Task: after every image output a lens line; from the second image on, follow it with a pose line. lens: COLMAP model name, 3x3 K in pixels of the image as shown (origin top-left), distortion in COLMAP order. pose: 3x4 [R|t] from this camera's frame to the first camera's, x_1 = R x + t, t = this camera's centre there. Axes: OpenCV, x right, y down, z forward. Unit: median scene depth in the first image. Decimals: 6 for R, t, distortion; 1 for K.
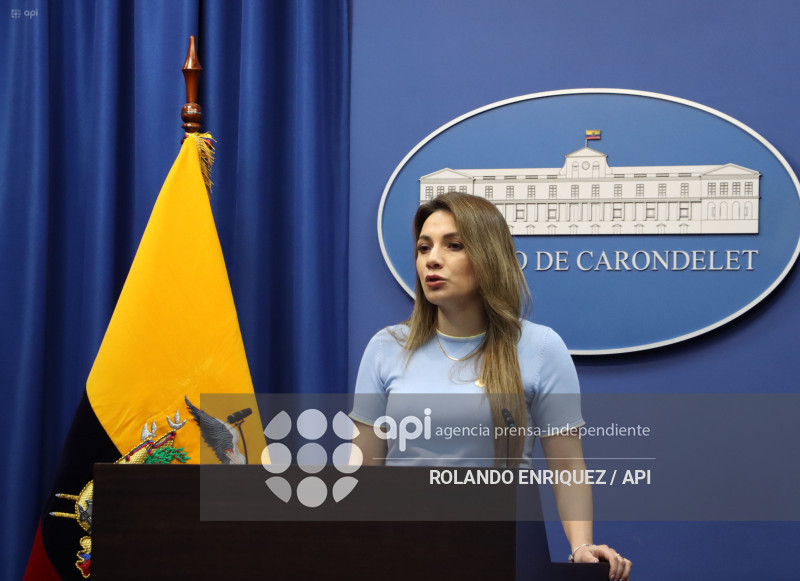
lens RADIAL K [[4389.1, 0, 348.7], [0, 4389.1, 354.7], [0, 0, 1]] dist [1.156591, 0.000000]
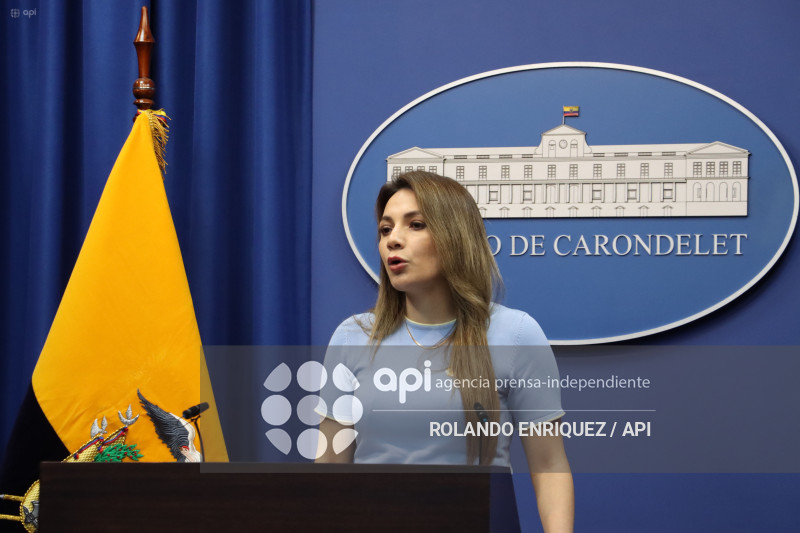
lens RADIAL K [[5917.6, 0, 291.4], [0, 5917.6, 292.5], [0, 0, 1]] dist [3.325999, 0.000000]
pose [[0.999964, -0.000717, -0.008488, 0.006566], [0.000582, 0.999873, -0.015909, 0.009015], [0.008498, 0.015903, 0.999837, -0.272989]]
